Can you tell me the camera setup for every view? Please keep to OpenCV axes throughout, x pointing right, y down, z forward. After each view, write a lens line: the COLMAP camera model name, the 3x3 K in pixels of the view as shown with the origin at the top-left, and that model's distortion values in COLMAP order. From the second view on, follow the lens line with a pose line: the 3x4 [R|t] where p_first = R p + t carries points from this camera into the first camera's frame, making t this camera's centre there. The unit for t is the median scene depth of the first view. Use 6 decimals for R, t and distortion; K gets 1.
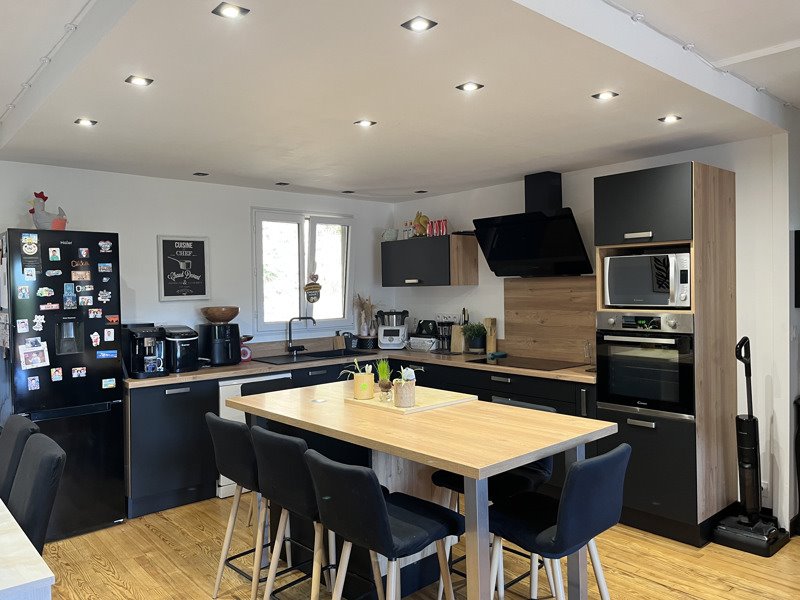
lens RADIAL K [[608.9, 0, 400.2], [0, 608.9, 299.8], [0, 0, 1]] dist [0.007599, 0.002417]
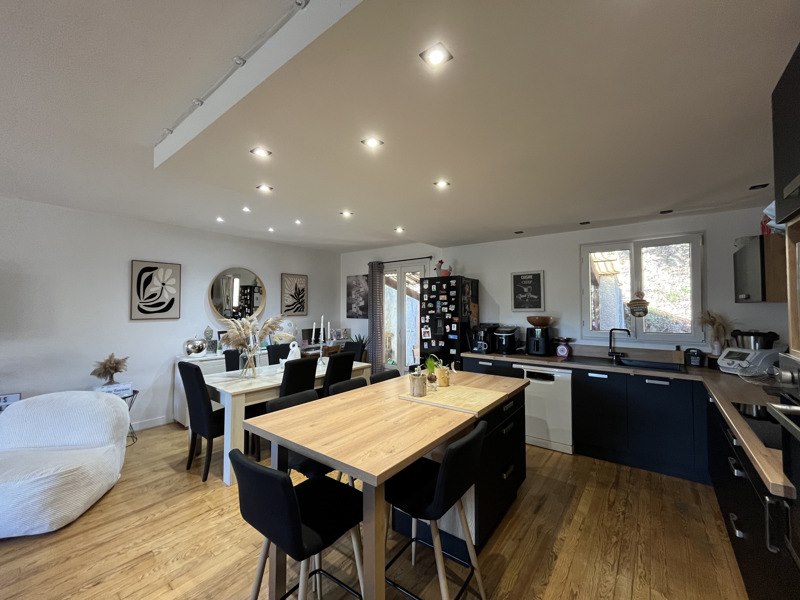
lens RADIAL K [[323.1, 0, 400.9], [0, 323.1, 297.8], [0, 0, 1]] dist [0.000155, -0.000052]
pose [[0.181525, -0.014095, -0.983285, 0.522691], [-0.021229, 0.999608, -0.018248, -0.015007], [0.983157, 0.024187, 0.181155, 0.638037]]
